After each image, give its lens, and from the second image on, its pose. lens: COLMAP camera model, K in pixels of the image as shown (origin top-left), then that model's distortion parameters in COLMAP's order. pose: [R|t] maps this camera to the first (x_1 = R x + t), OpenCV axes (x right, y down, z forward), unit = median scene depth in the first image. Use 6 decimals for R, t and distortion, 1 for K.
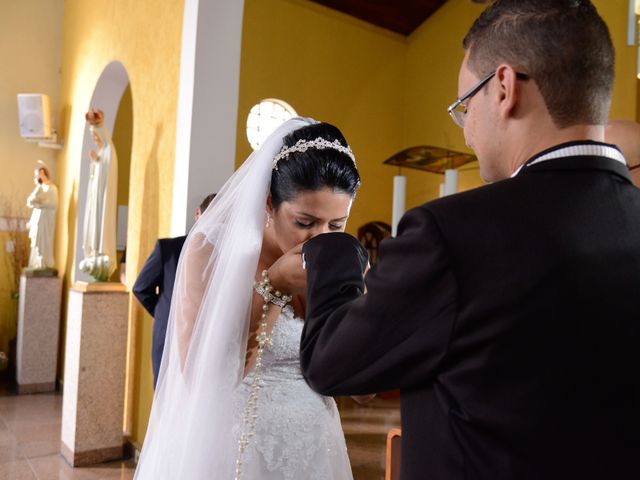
lens RADIAL K [[512.5, 0, 320.0], [0, 512.5, 240.0], [0, 0, 1]] dist [-0.068196, 0.005131]
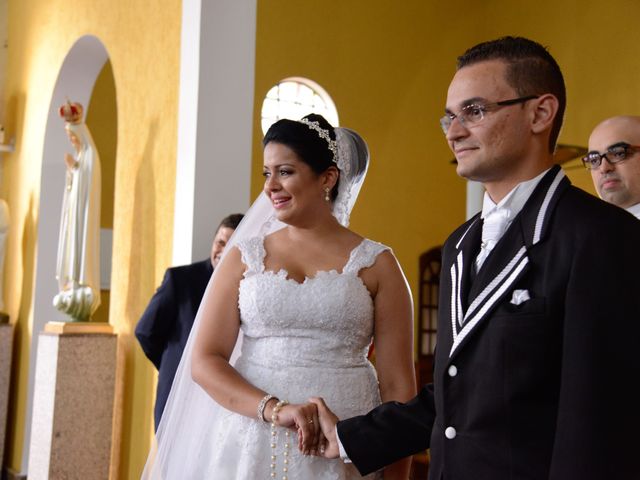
lens RADIAL K [[512.5, 0, 320.0], [0, 512.5, 240.0], [0, 0, 1]] dist [-0.068196, 0.005131]
pose [[0.998488, -0.010305, -0.053989, -0.019331], [0.009614, 0.999869, -0.013048, -0.029964], [0.054116, 0.012510, 0.998456, 0.239337]]
